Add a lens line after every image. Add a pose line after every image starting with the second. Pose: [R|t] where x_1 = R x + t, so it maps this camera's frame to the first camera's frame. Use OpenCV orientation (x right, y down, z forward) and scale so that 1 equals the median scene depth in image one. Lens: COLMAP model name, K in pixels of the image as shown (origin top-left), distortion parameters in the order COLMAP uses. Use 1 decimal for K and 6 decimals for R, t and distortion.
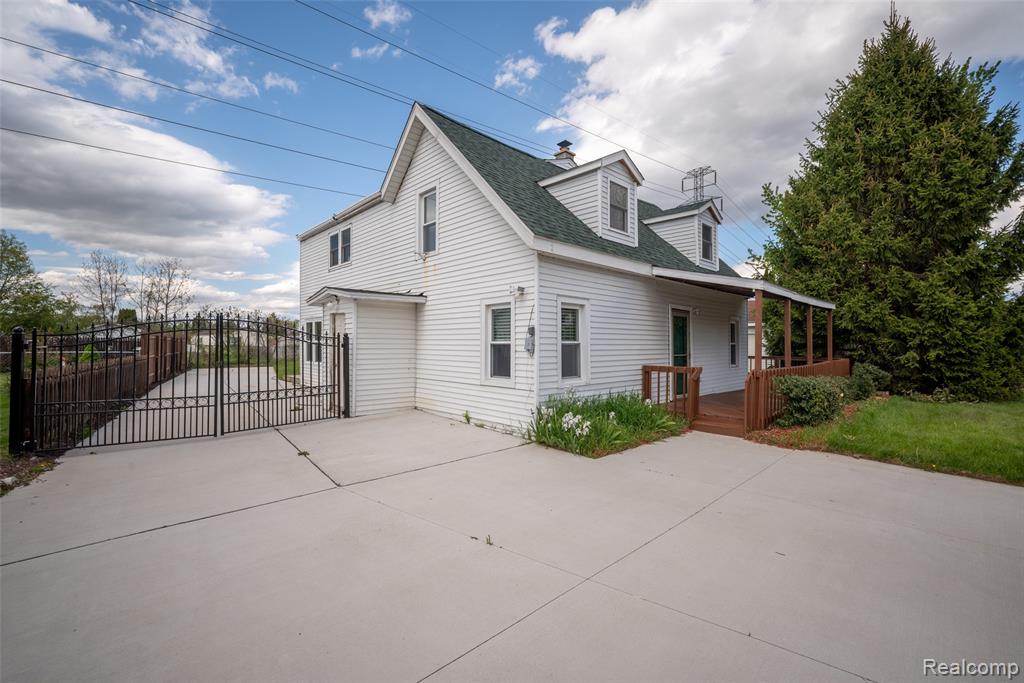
lens RADIAL K [[450.2, 0, 512.9], [0, 450.2, 353.7], [0, 0, 1]] dist [-0.001173, -0.000018]
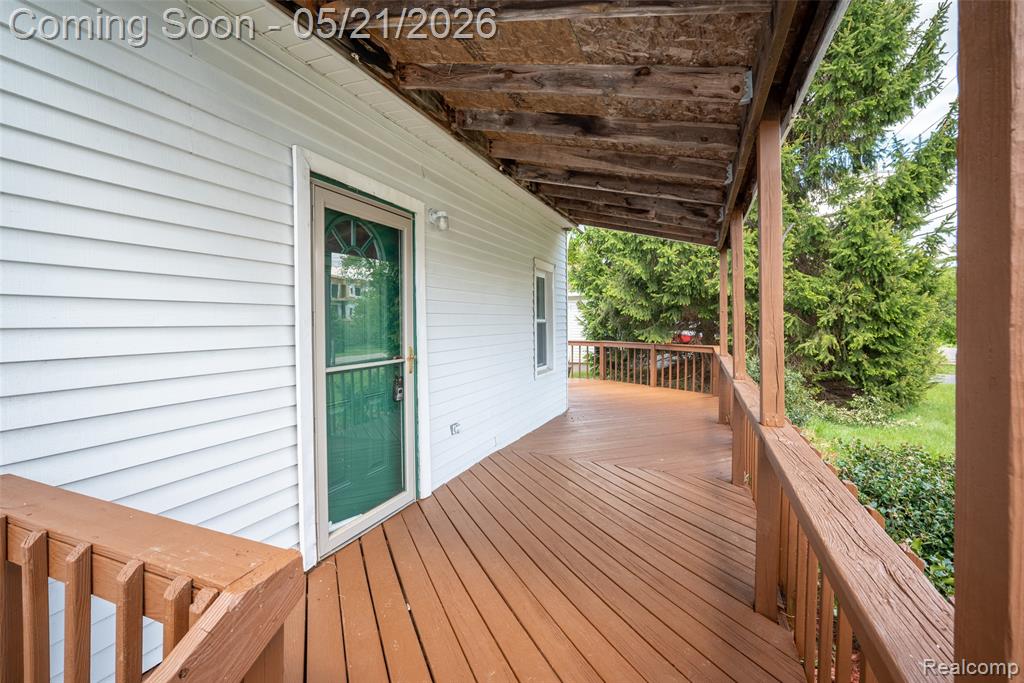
lens RADIAL K [[401.3, 0, 516.7], [0, 401.3, 337.5], [0, 0, 1]] dist [0.000236, 0.000049]
pose [[0.923571, -0.010342, 0.383288, 0.333469], [0.004966, 0.999875, 0.015012, -0.009519], [-0.383396, -0.011962, 0.923507, 0.681438]]
